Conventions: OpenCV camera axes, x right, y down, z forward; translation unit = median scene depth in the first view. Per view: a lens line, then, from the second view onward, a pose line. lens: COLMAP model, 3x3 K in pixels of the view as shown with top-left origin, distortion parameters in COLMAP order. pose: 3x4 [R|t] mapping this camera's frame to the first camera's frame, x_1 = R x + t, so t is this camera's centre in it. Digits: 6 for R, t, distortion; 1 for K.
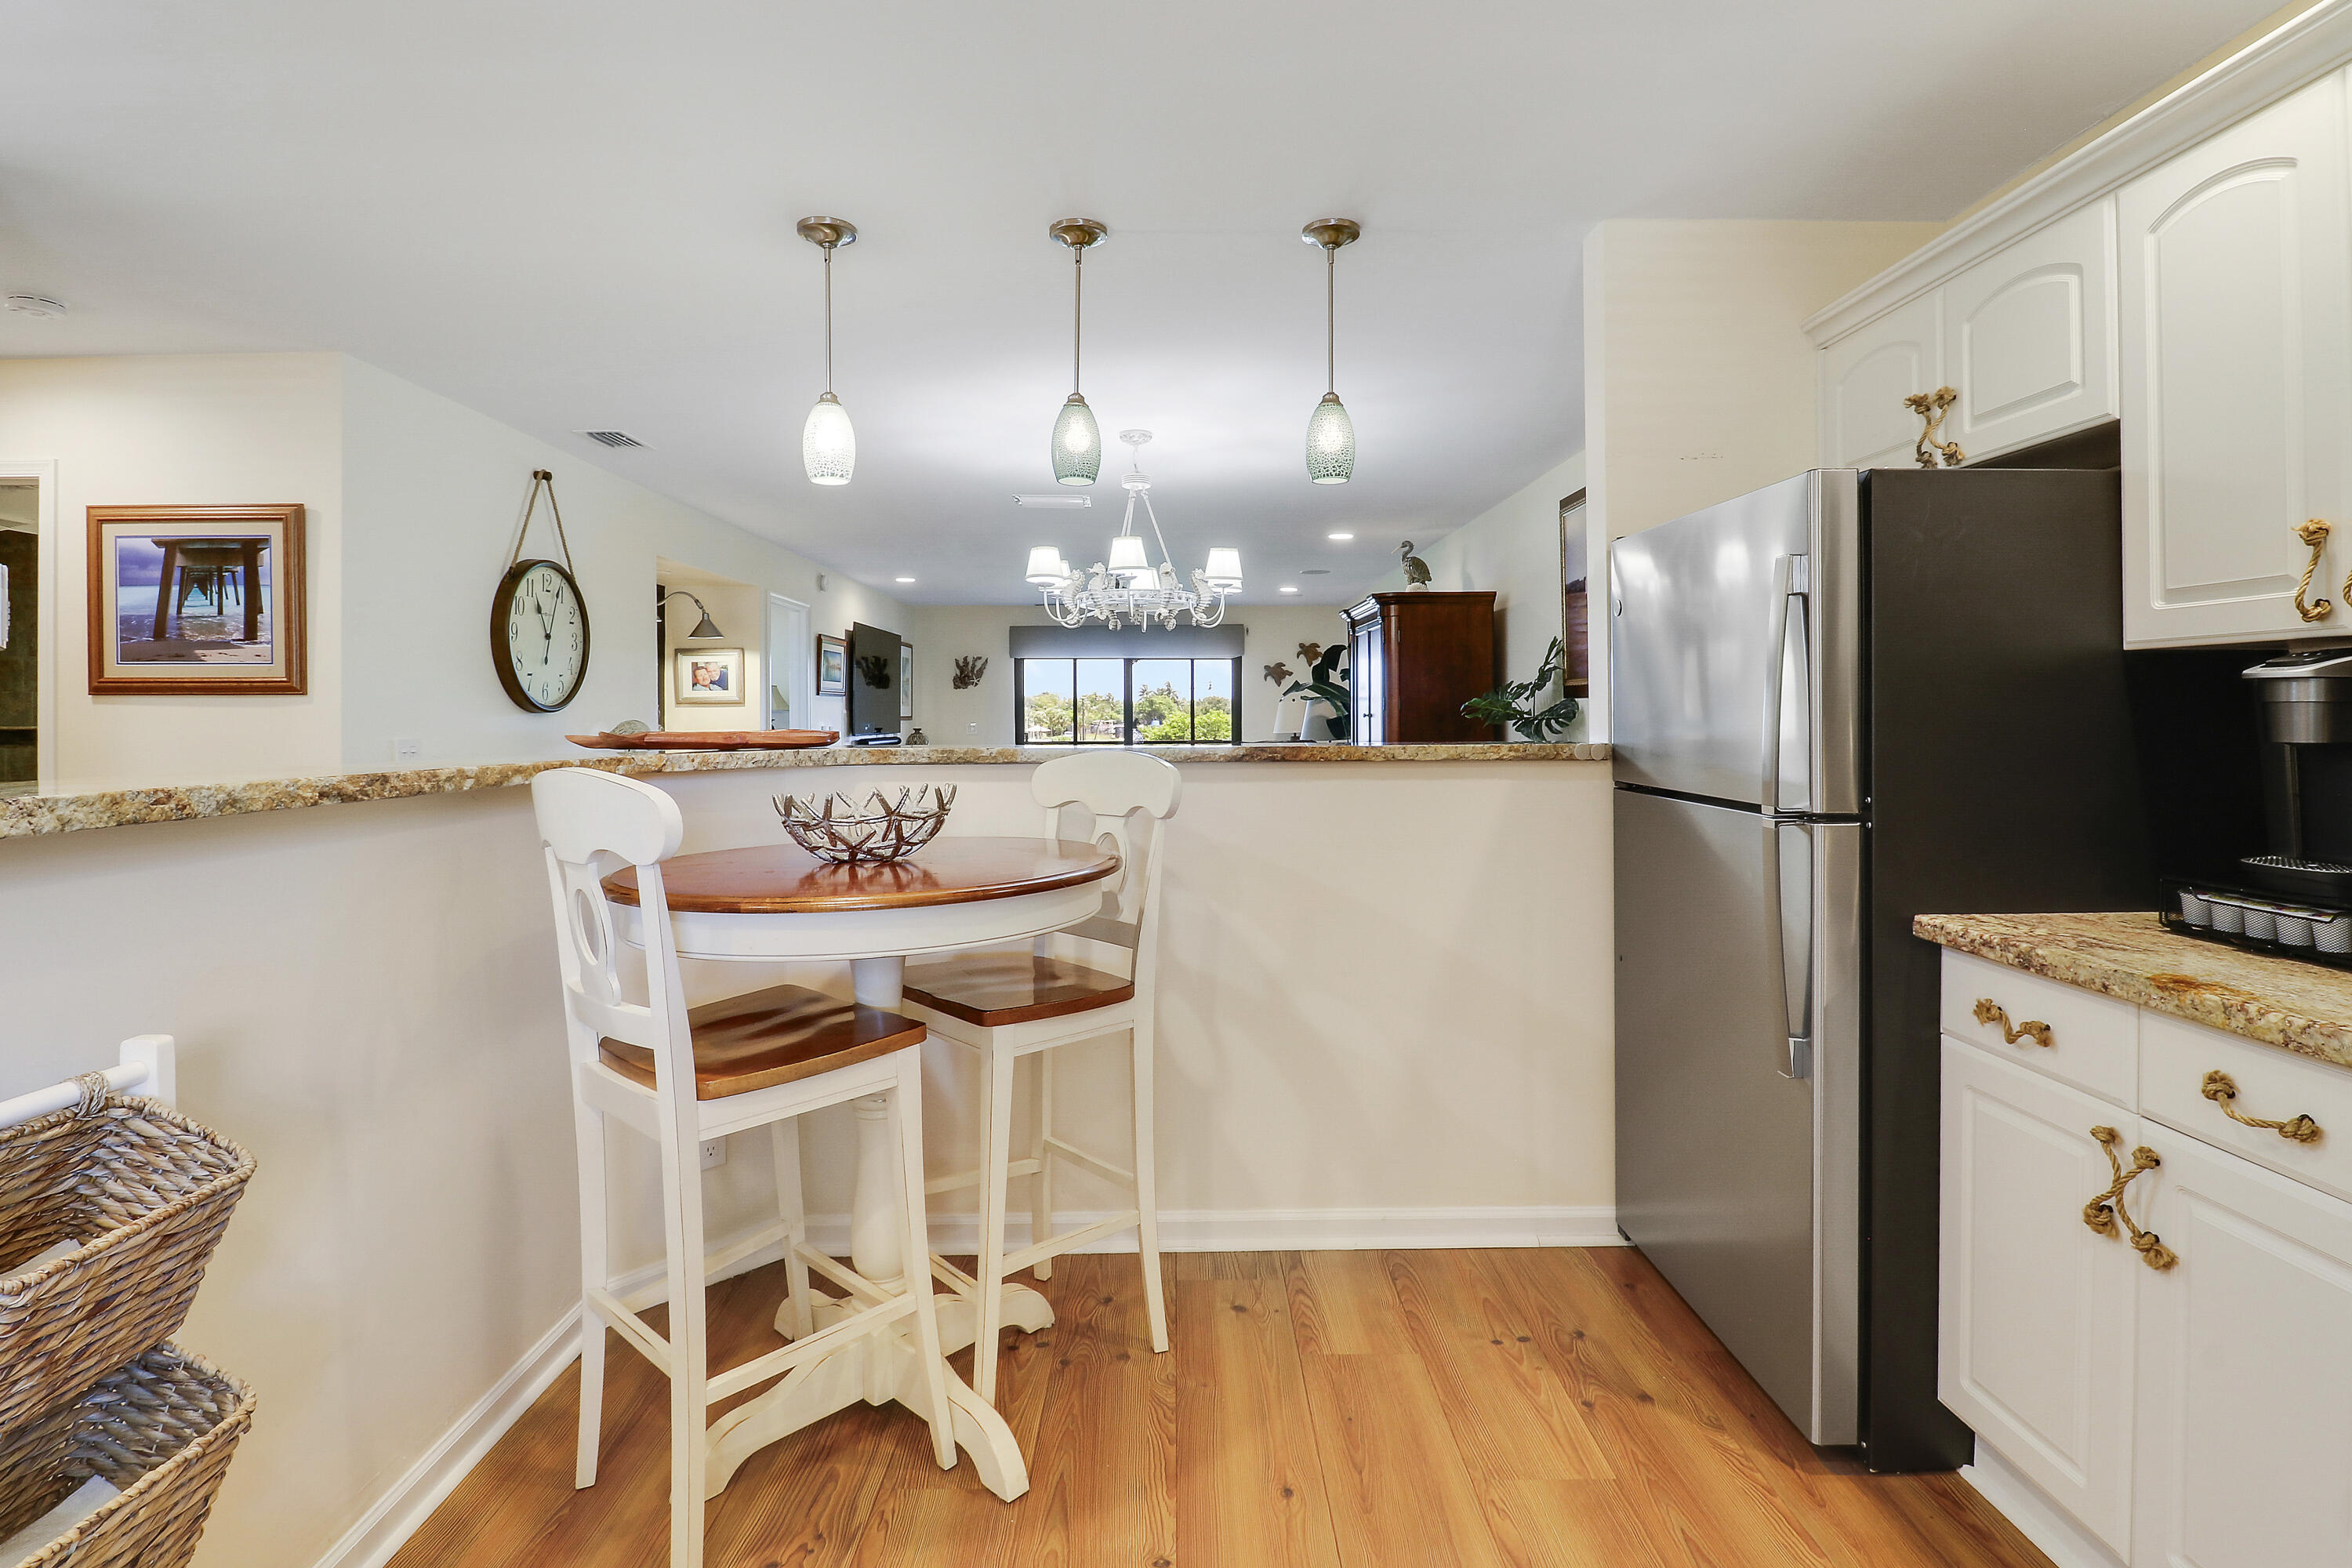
lens RADIAL K [[1154.1, 0, 1142.8], [0, 1154.1, 715.4], [0, 0, 1]] dist [-0.002589, -0.006789]
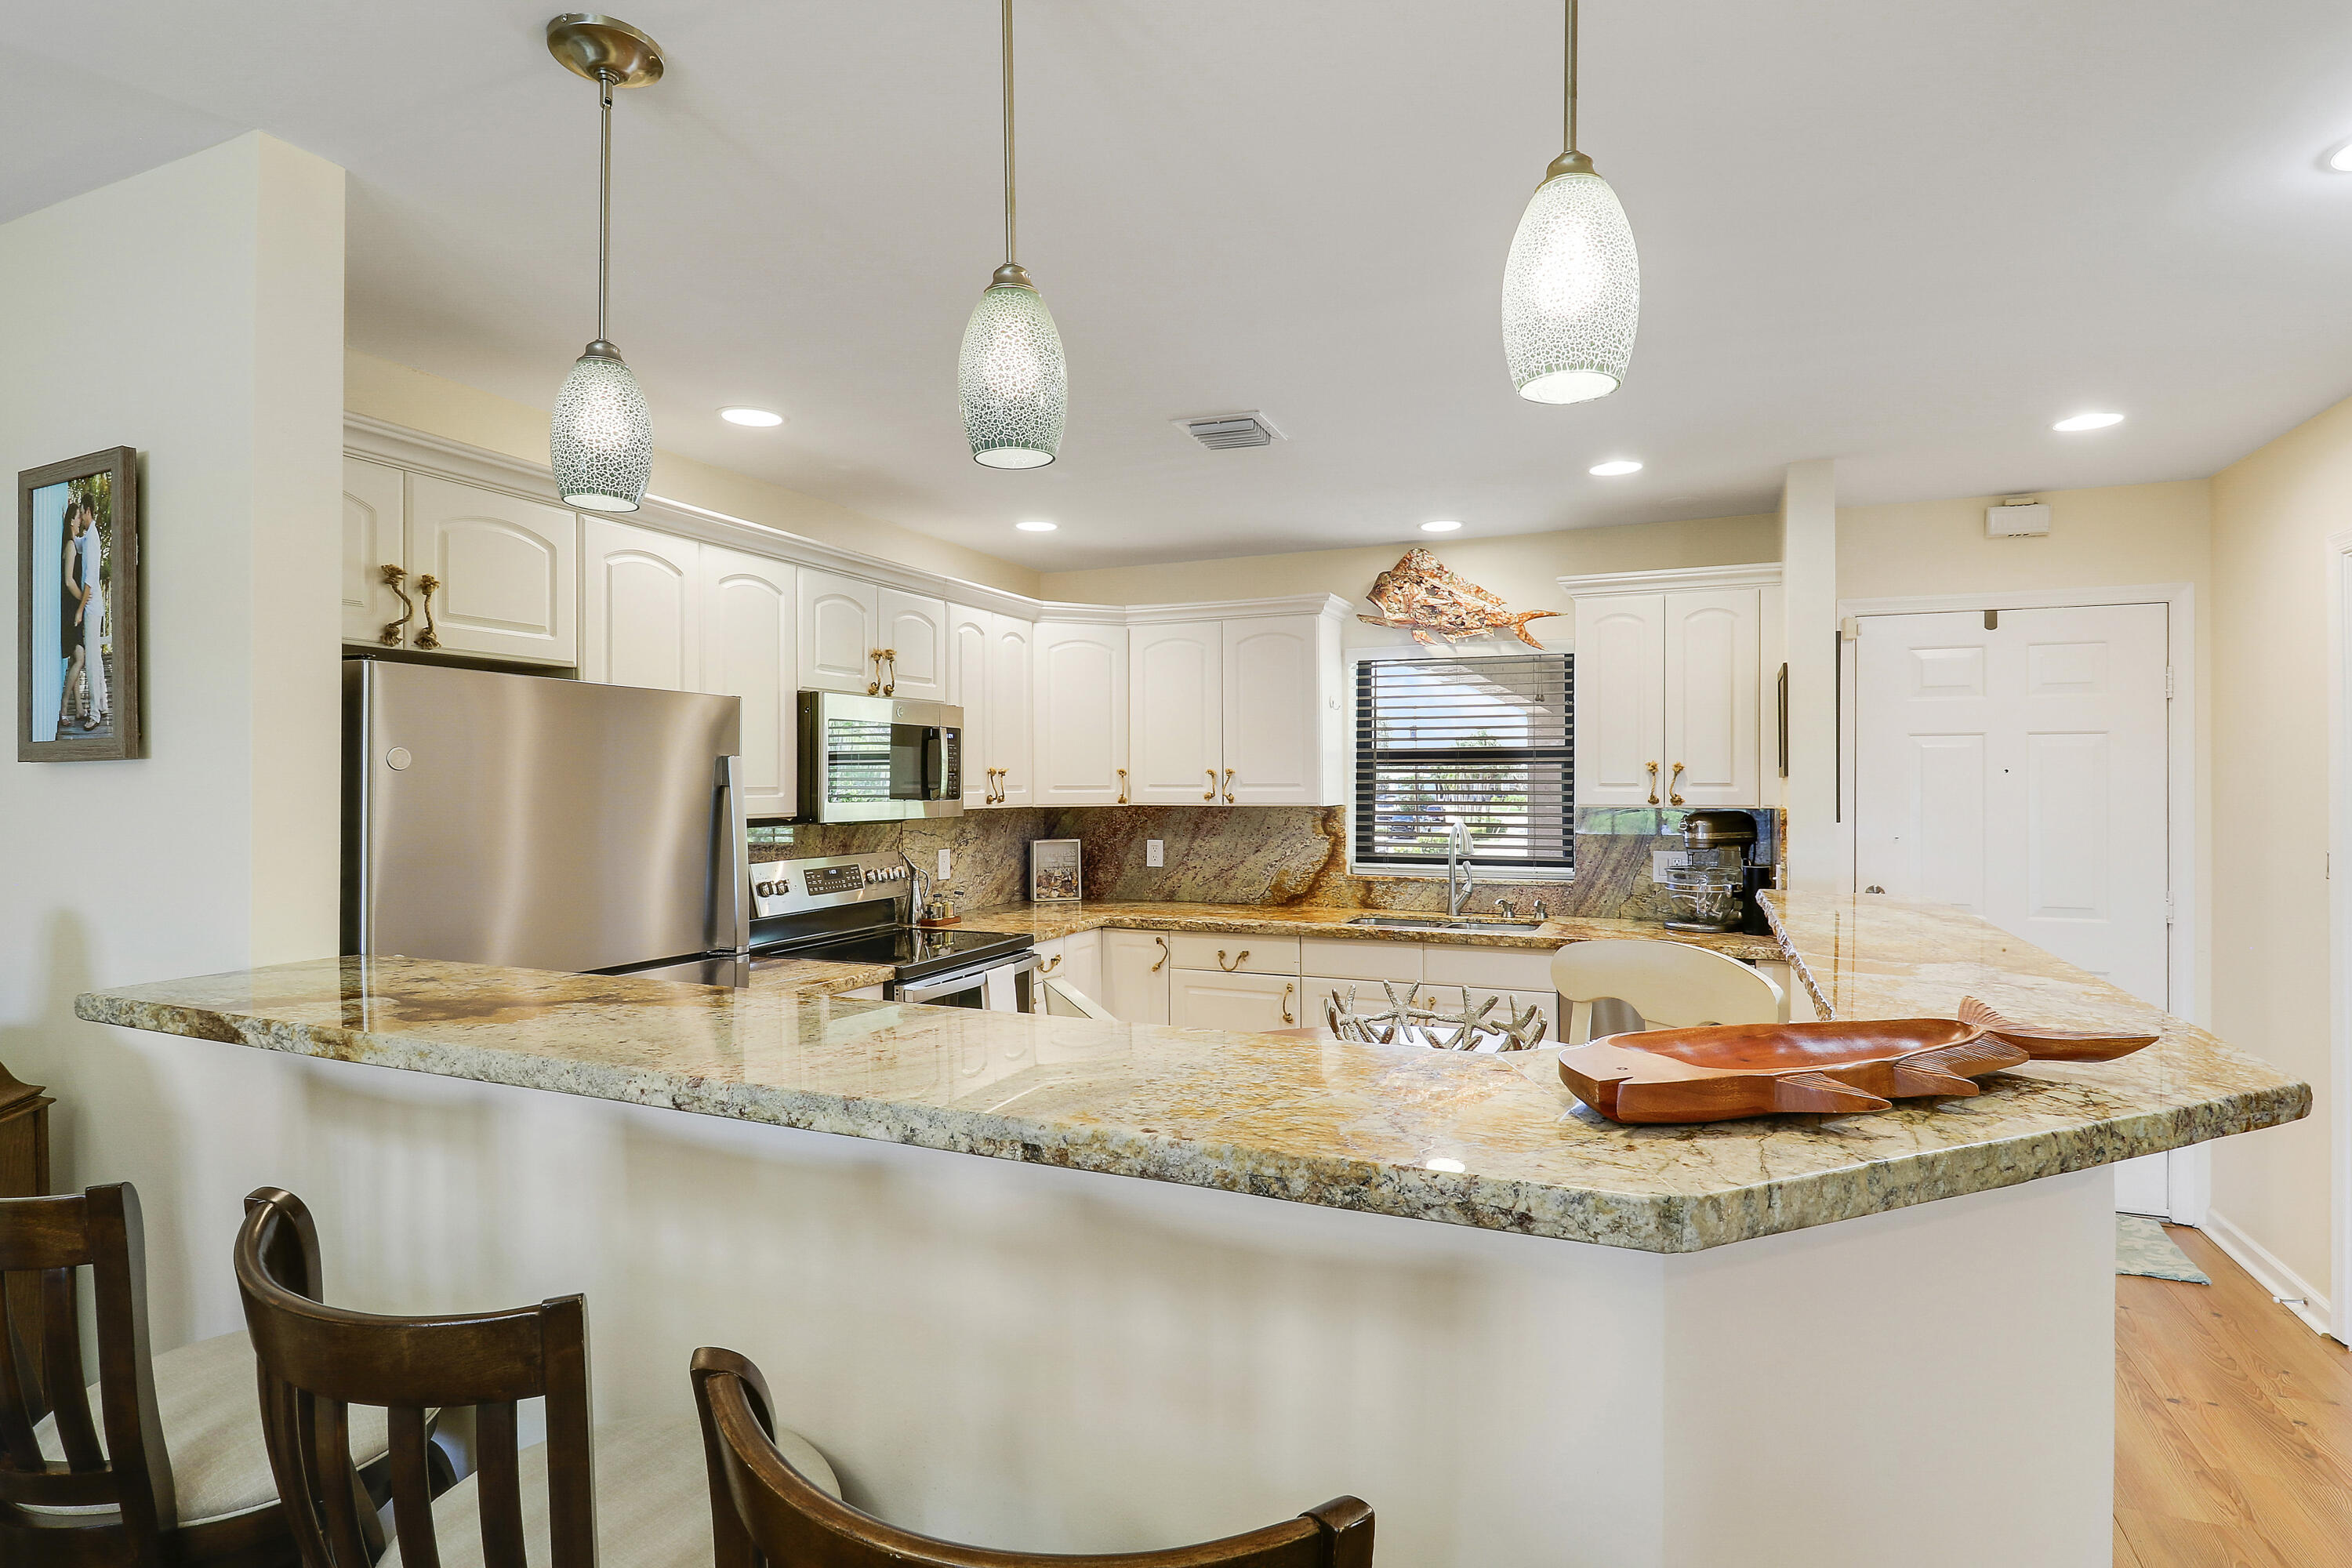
lens RADIAL K [[1154.1, 0, 1186.8], [0, 1154.1, 793.0], [0, 0, 1]] dist [-0.002589, -0.006789]
pose [[-0.928464, 0.004403, 0.371396, -0.351750], [0.005981, 0.999977, 0.003095, -0.079595], [-0.371374, 0.005094, -0.928470, 1.711247]]
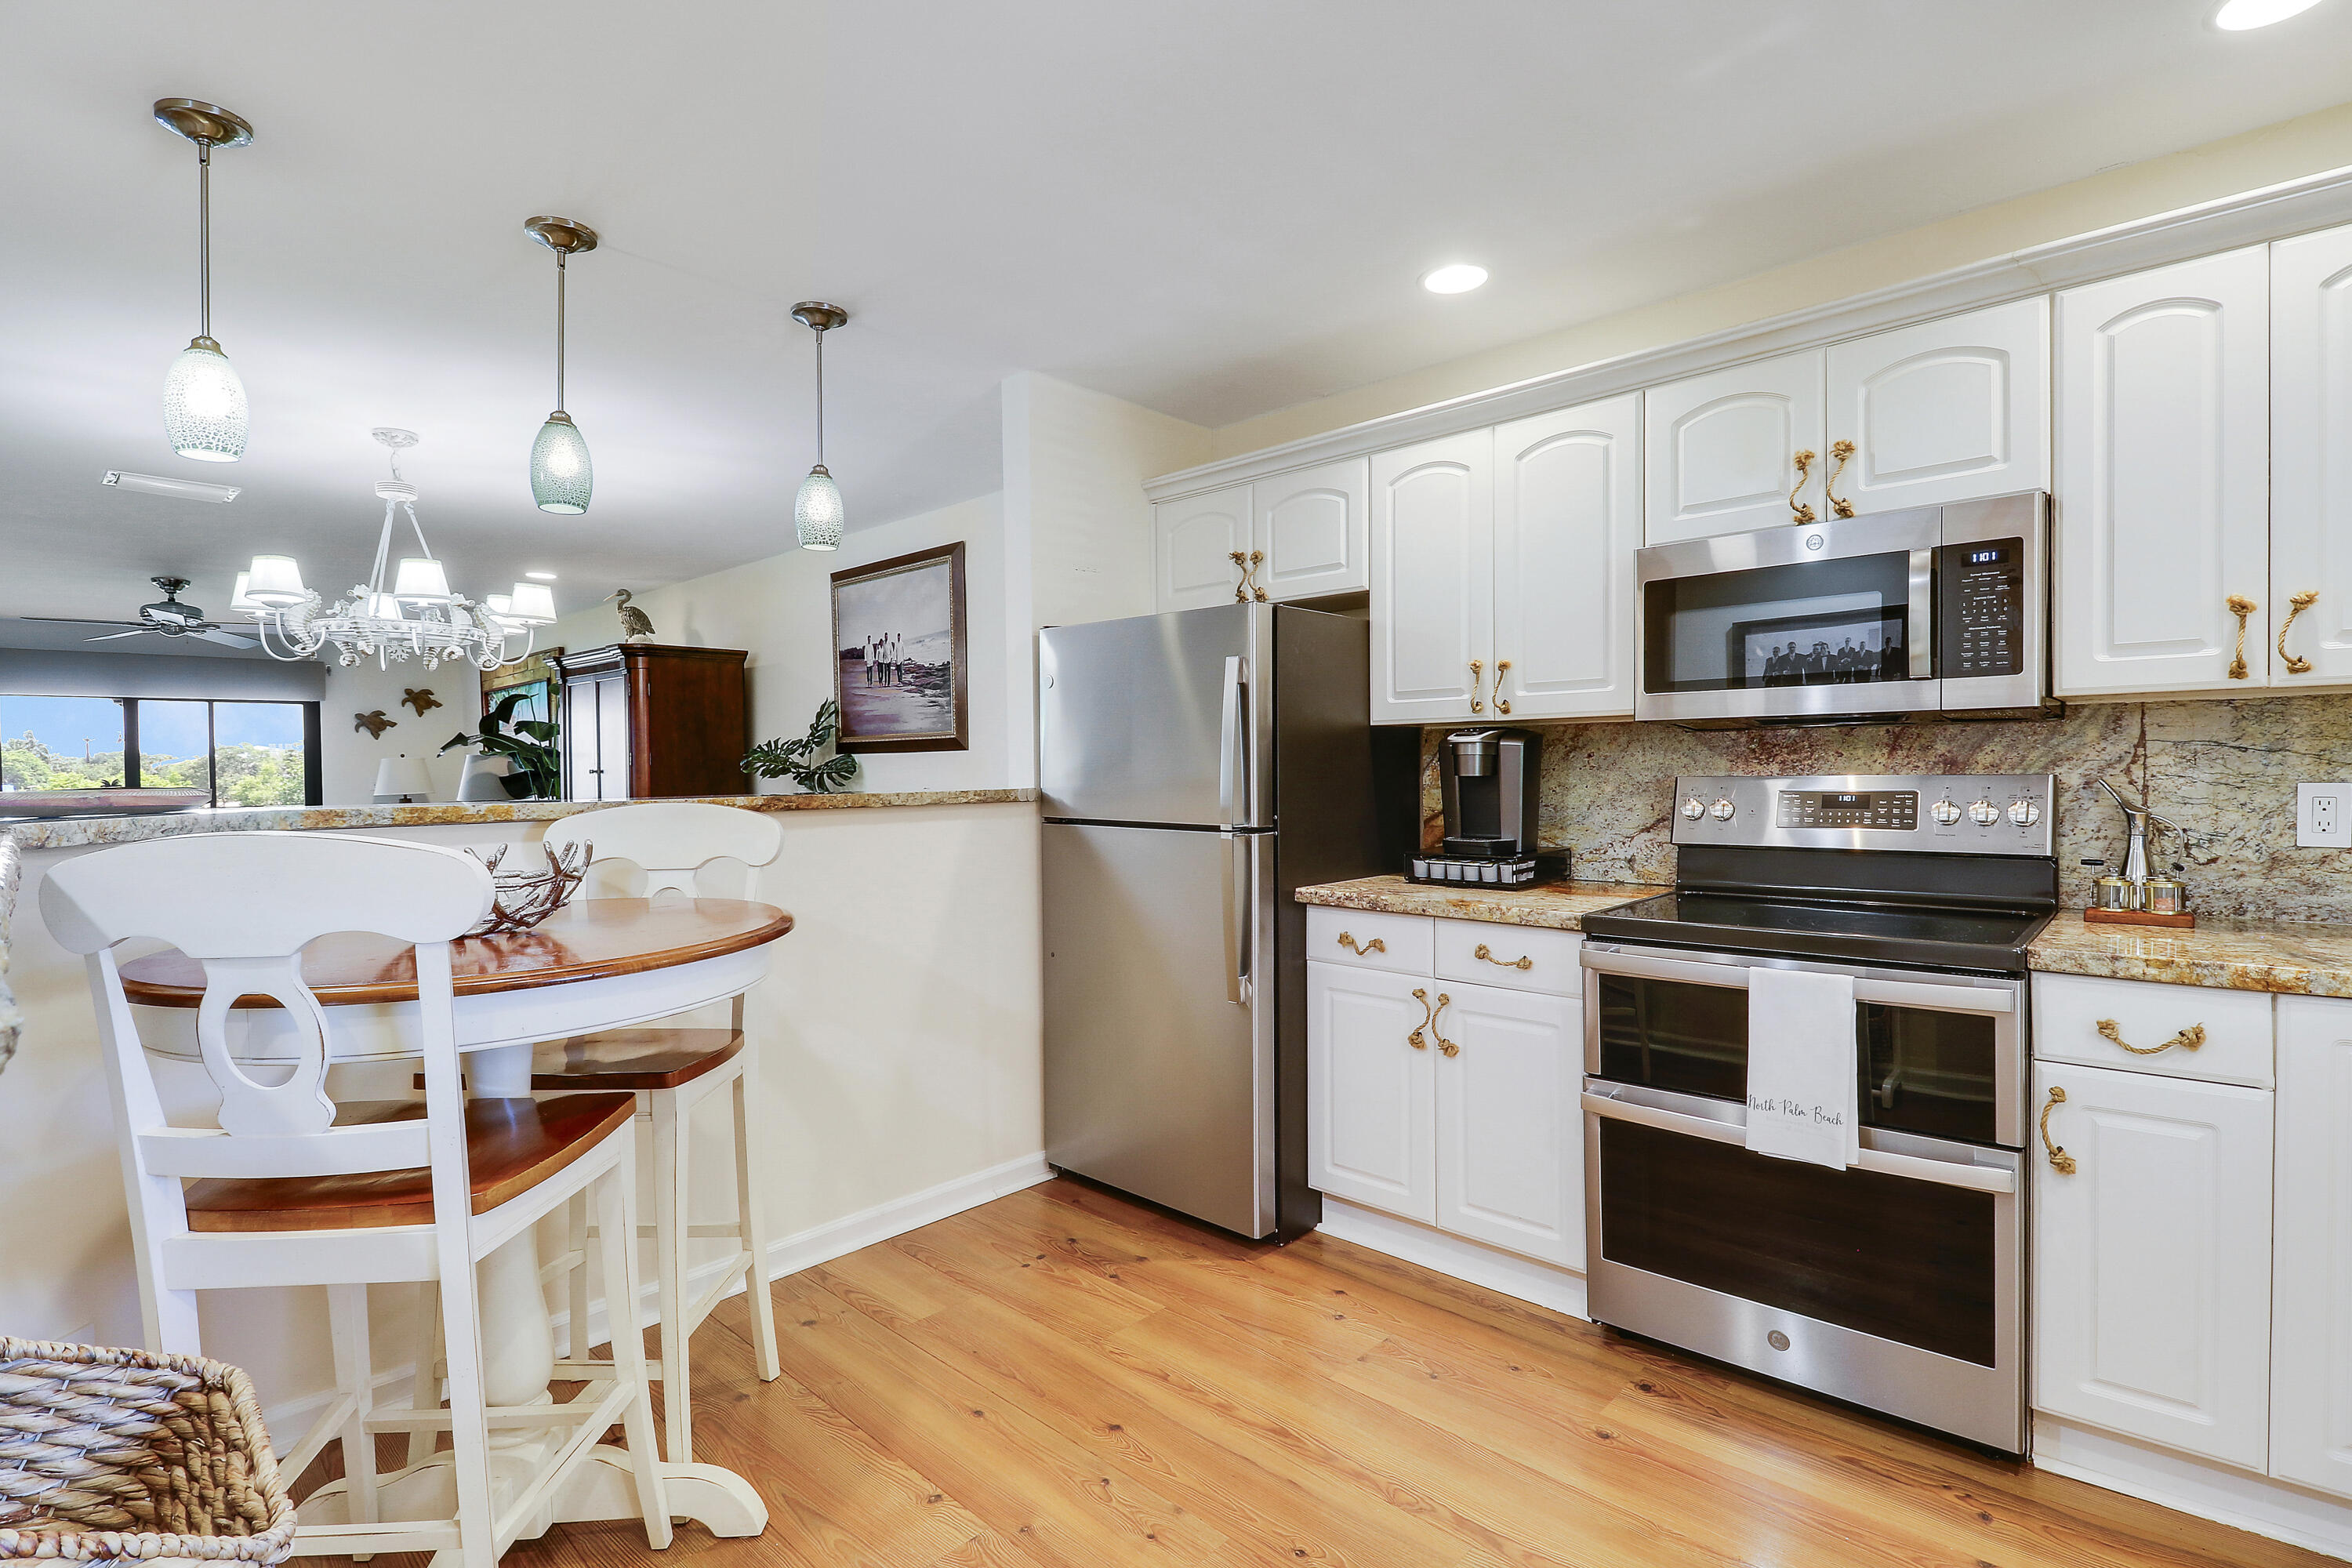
lens RADIAL K [[1154.1, 0, 1182.4], [0, 1154.1, 790.3], [0, 0, 1]] dist [-0.002589, -0.006789]
pose [[0.673480, -0.017532, 0.738997, -0.505451], [0.006887, 0.999824, 0.017444, 0.007297], [-0.739173, -0.006659, 0.673483, 0.034355]]
